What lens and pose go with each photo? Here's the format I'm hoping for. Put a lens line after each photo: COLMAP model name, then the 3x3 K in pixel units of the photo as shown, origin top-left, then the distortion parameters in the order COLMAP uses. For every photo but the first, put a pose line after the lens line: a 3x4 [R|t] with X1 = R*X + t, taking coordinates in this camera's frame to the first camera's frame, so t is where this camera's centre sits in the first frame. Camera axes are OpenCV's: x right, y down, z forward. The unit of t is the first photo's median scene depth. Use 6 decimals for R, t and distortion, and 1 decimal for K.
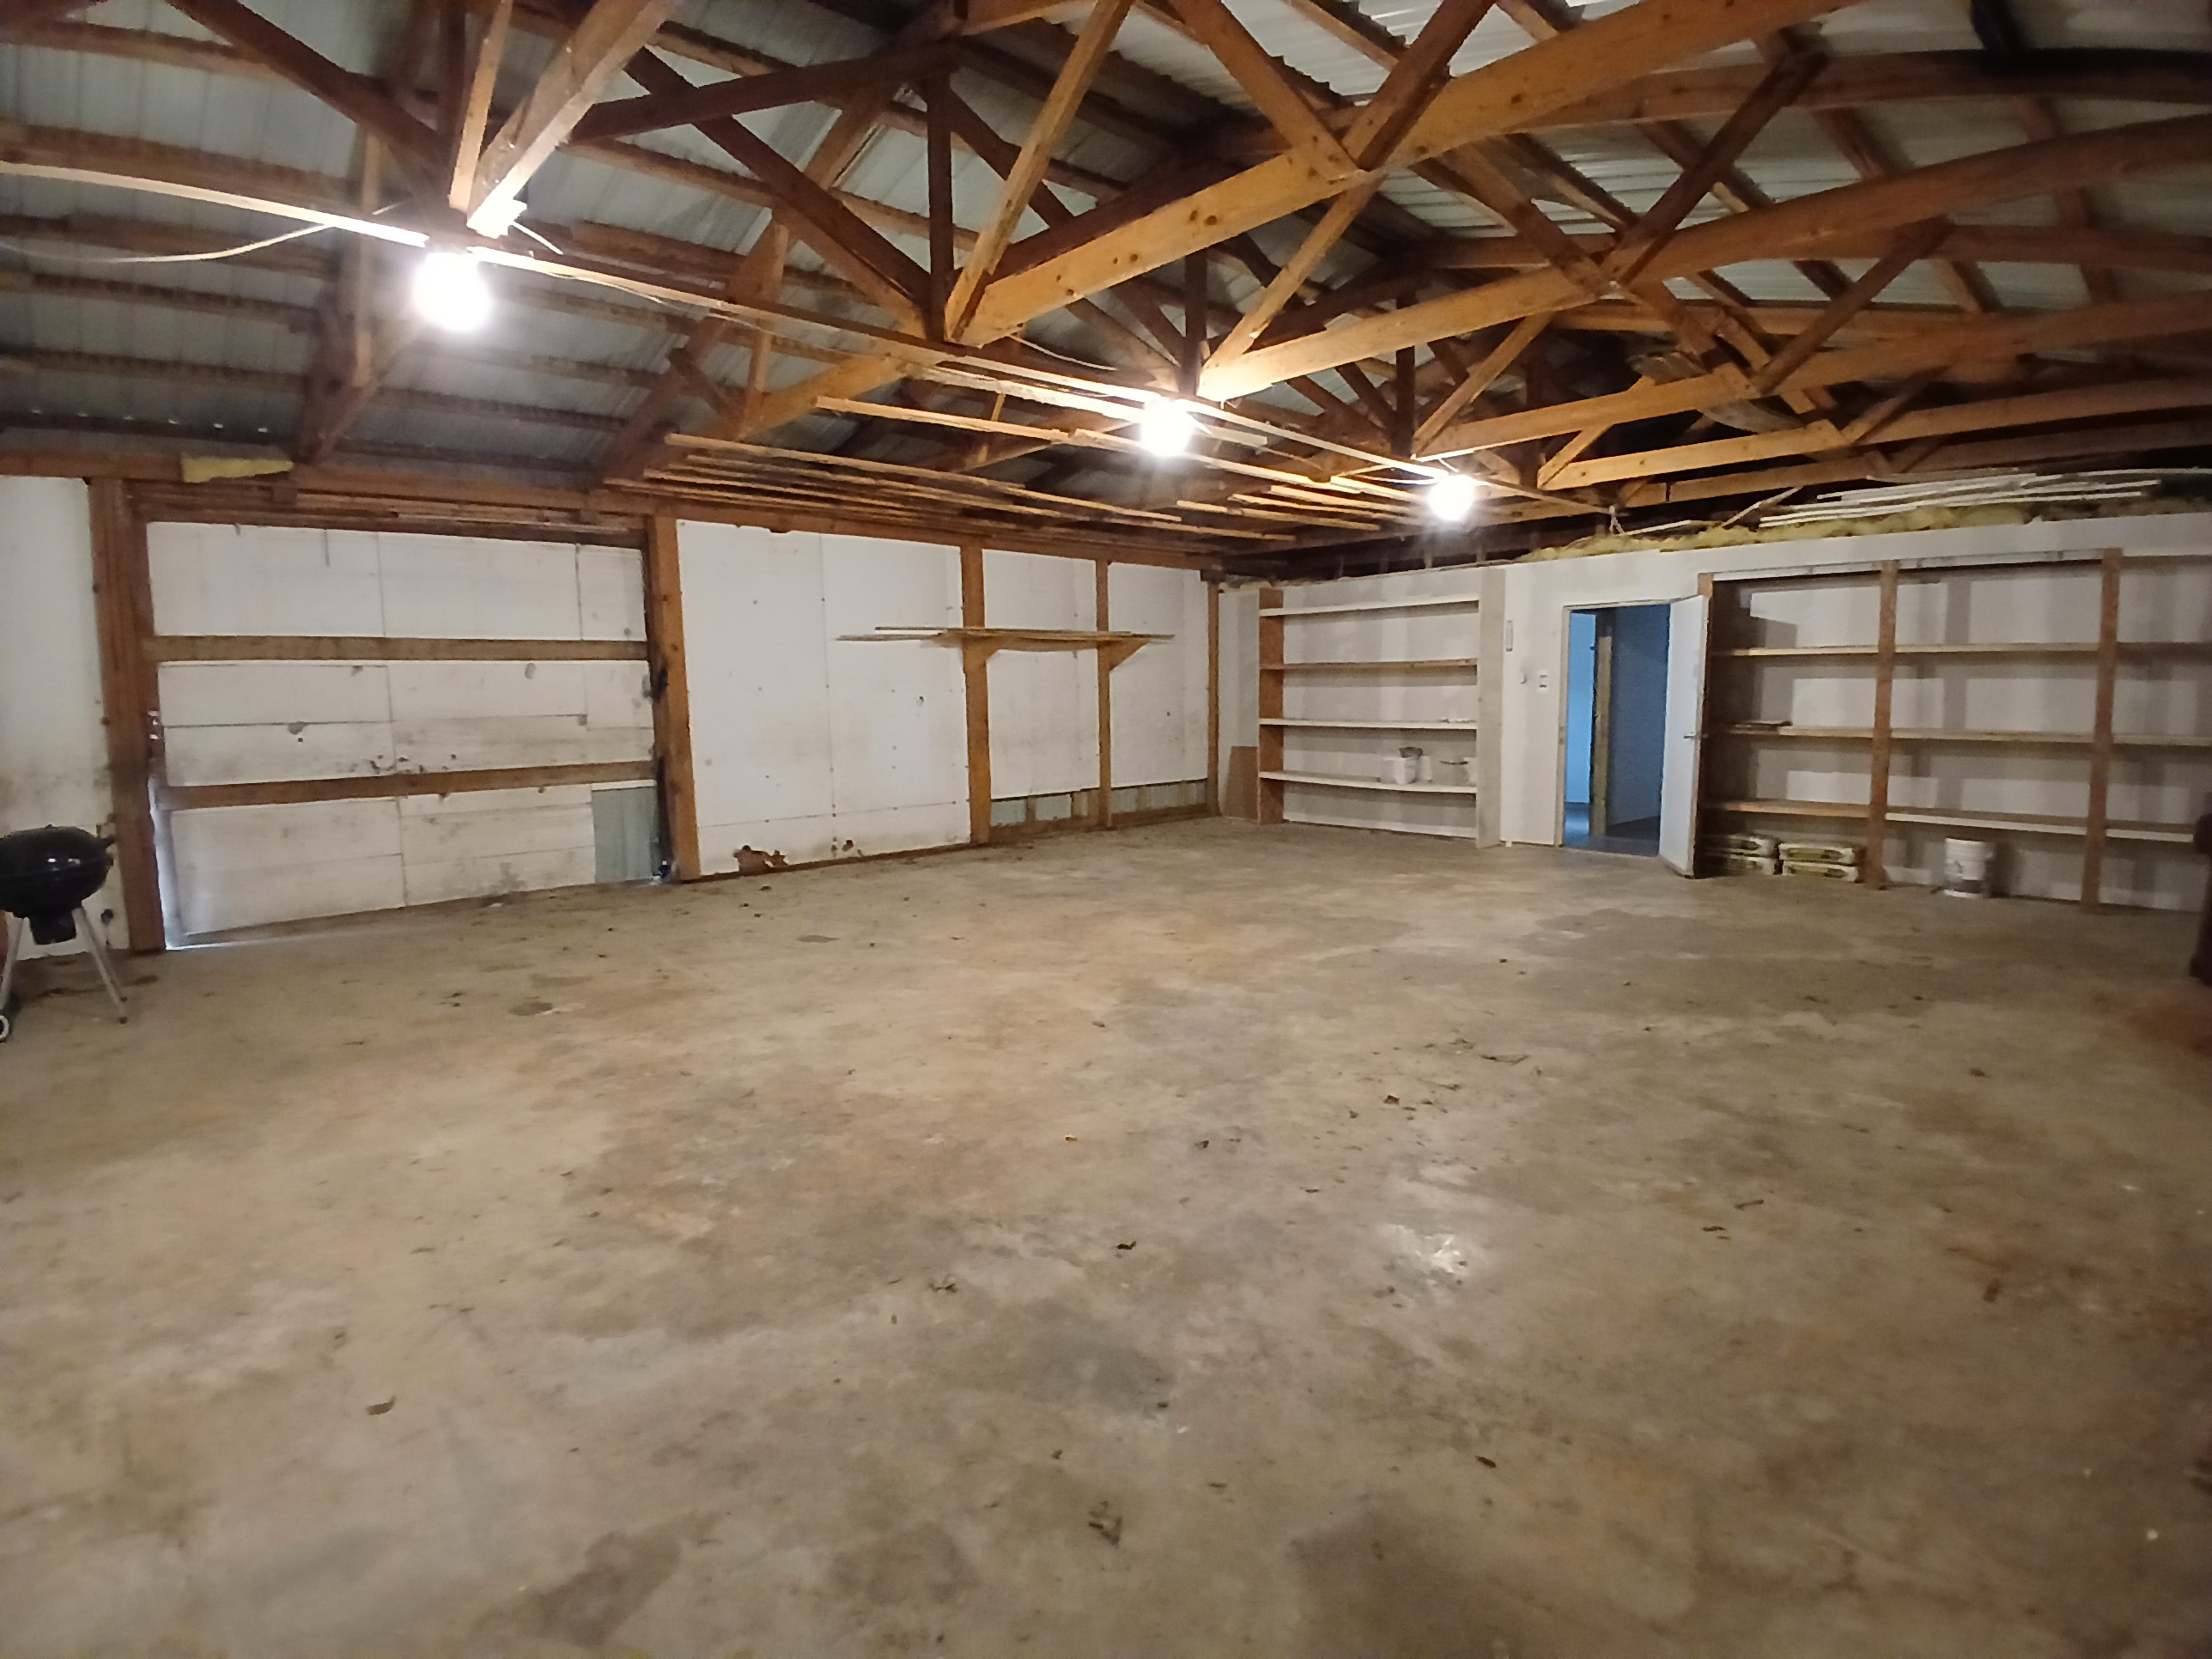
lens RADIAL K [[1099.4, 0, 1115.7], [0, 1099.4, 824.0], [0, 0, 1]] dist [0.002834, -0.046314]
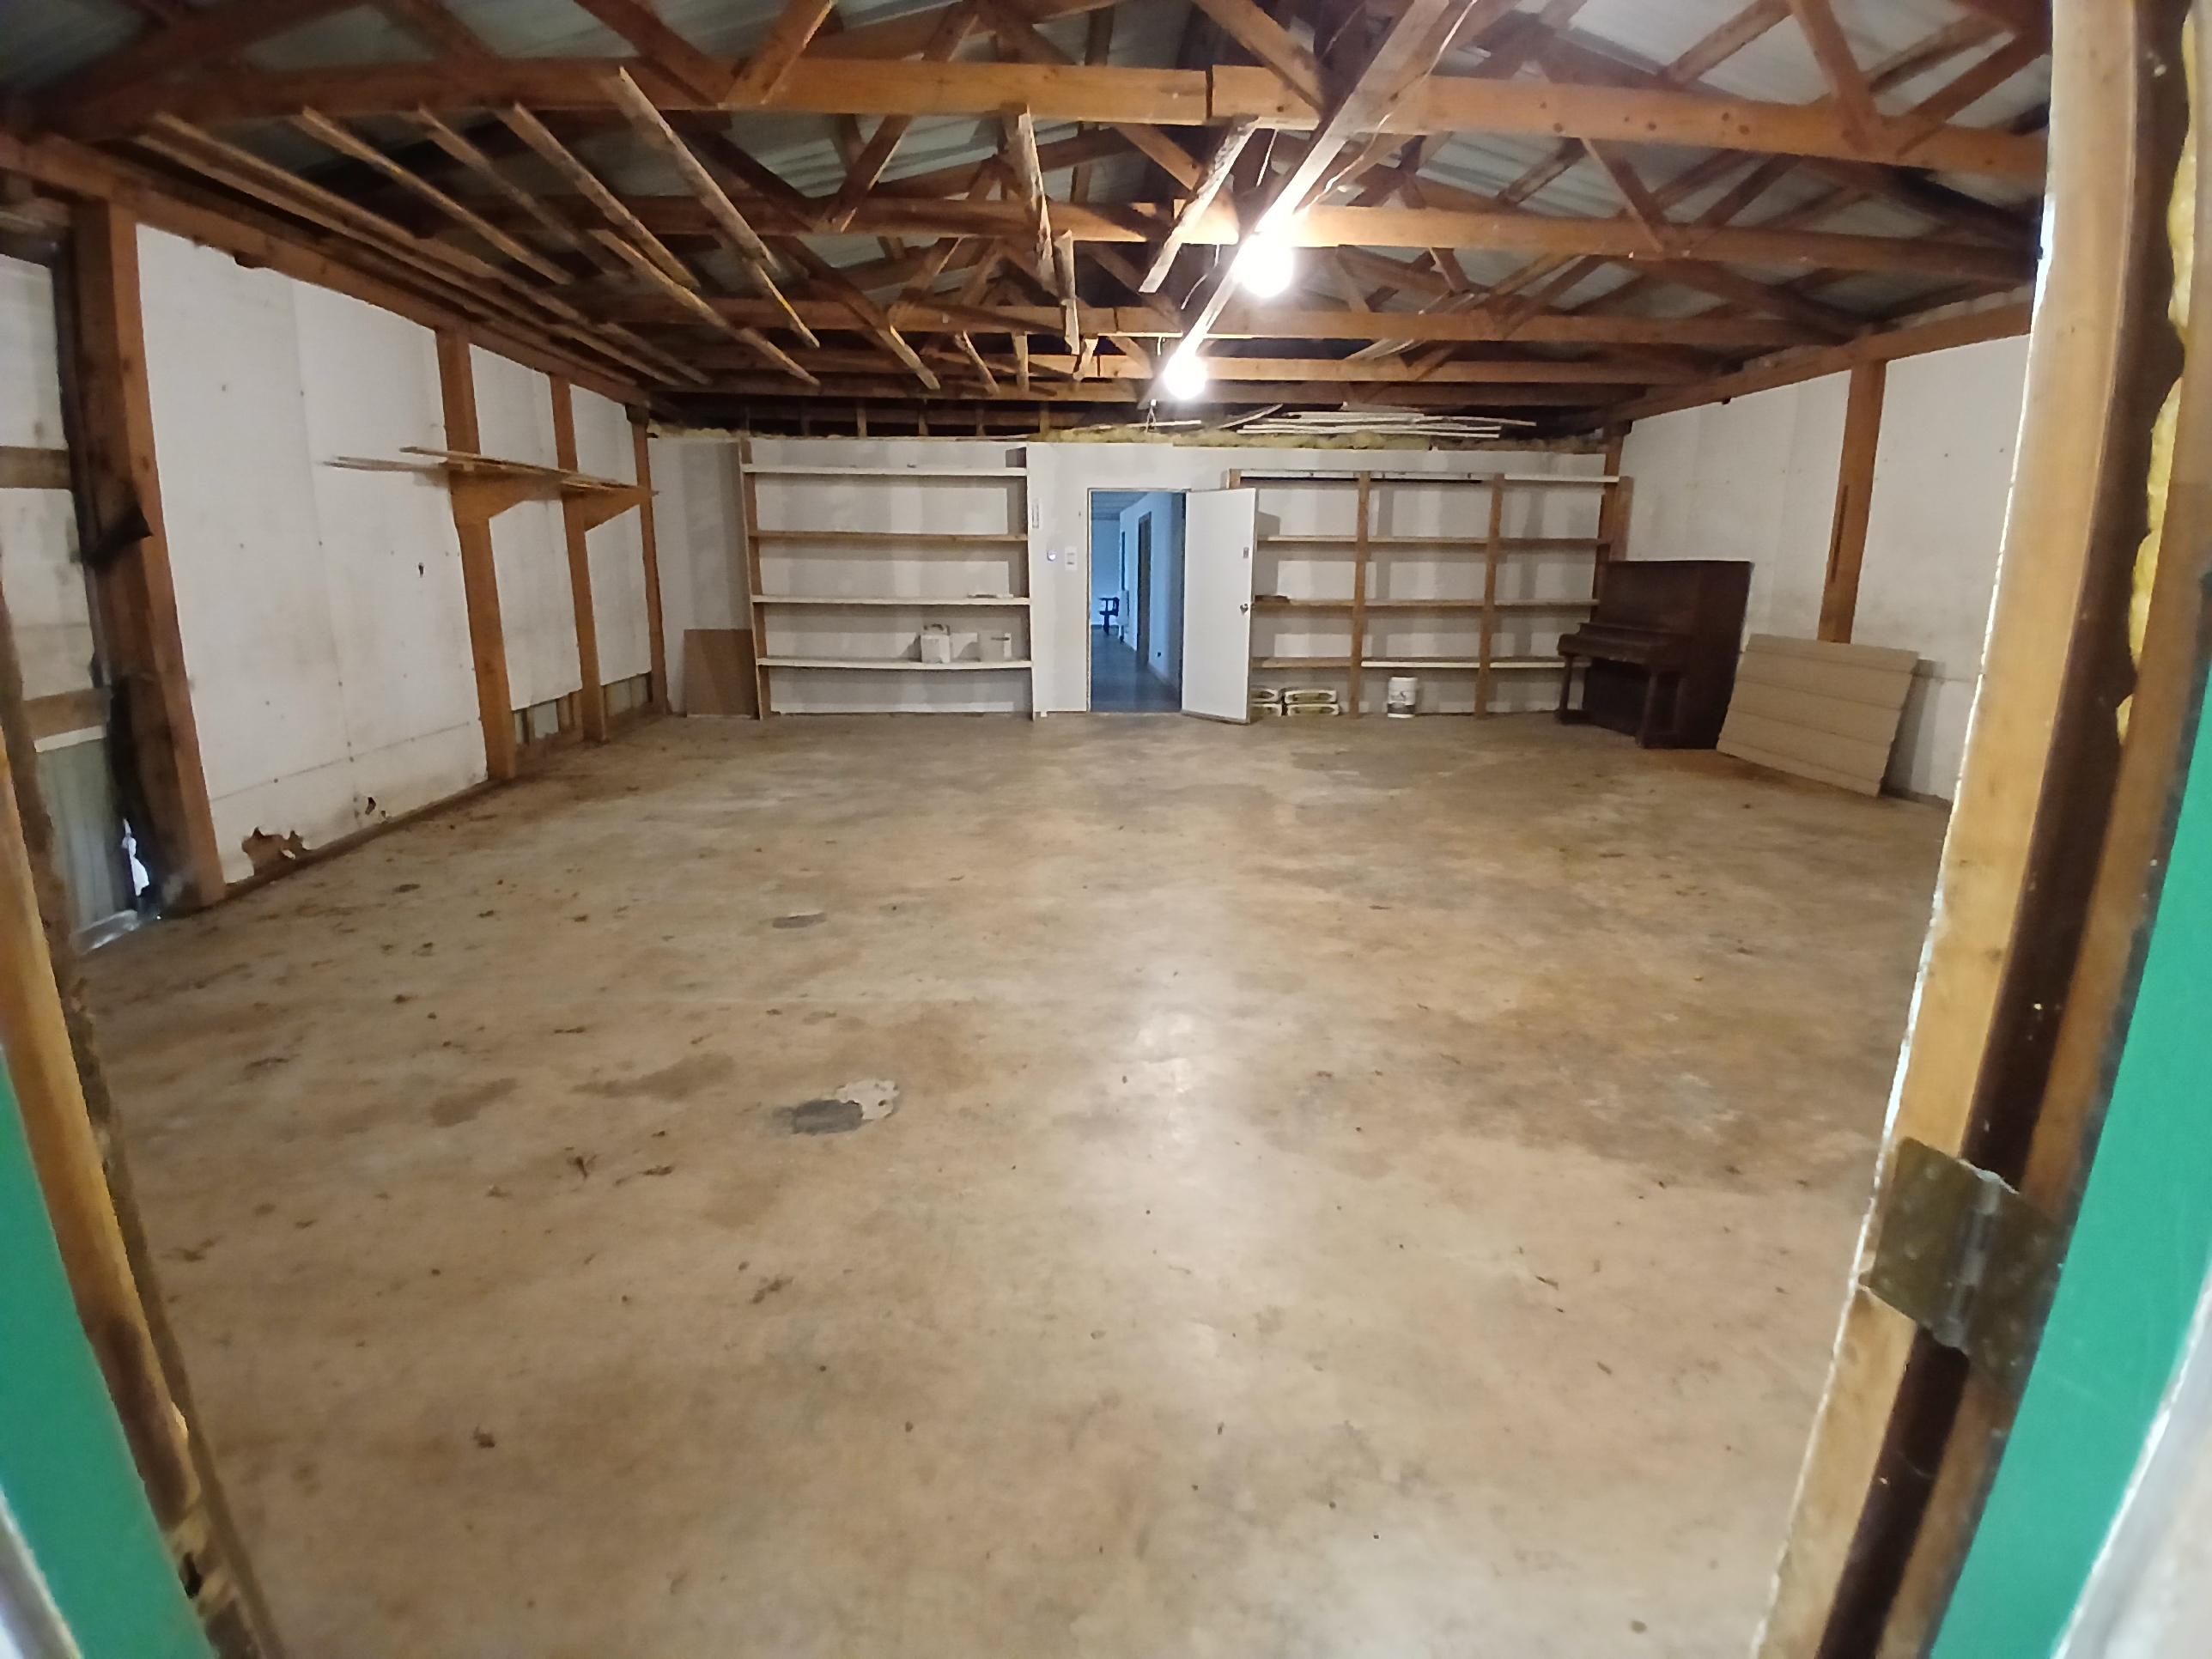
lens RADIAL K [[1099.4, 0, 1115.7], [0, 1099.4, 824.0], [0, 0, 1]] dist [0.002834, -0.046314]
pose [[0.624849, -0.161673, 0.763823, -0.517396], [0.080039, 0.986435, 0.143315, -0.028413], [-0.776632, -0.028415, 0.629314, 0.330423]]
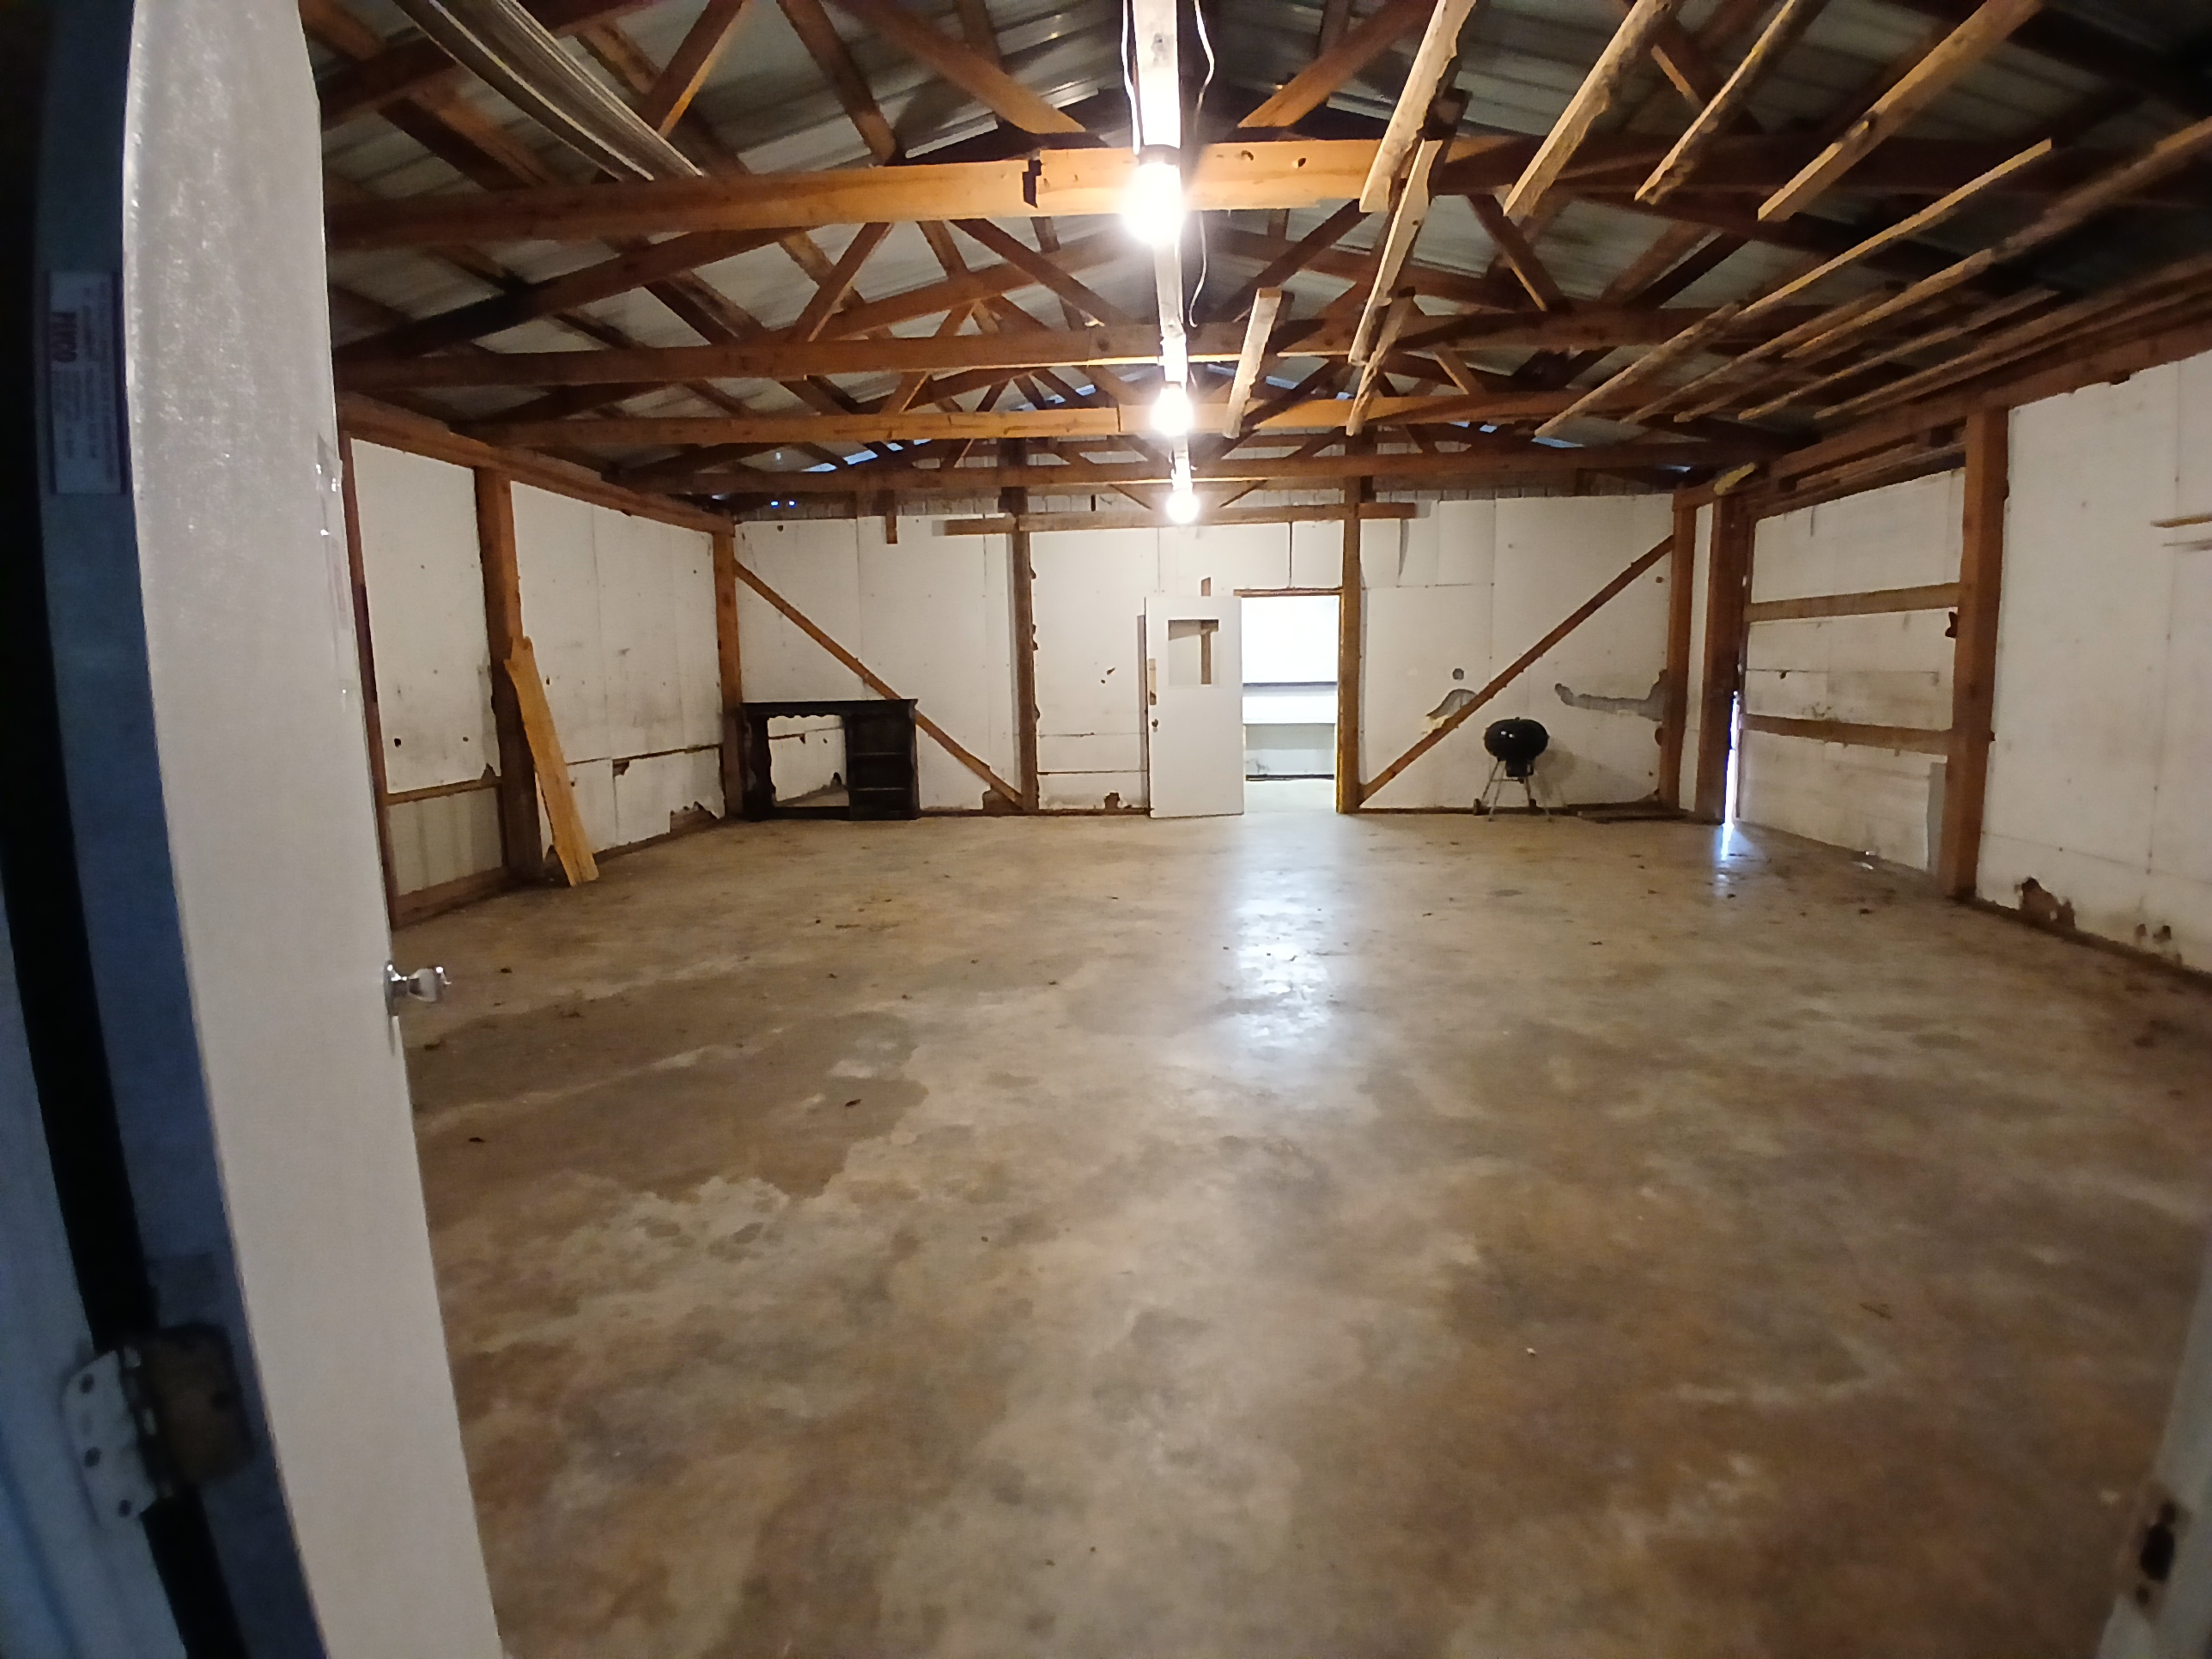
lens RADIAL K [[1099.4, 0, 1115.7], [0, 1099.4, 824.0], [0, 0, 1]] dist [0.002834, -0.046314]
pose [[-0.733307, 0.121758, -0.668906, 0.536594], [-0.053749, 0.970373, 0.235556, -0.144496], [0.677770, 0.208688, -0.705037, 1.150577]]
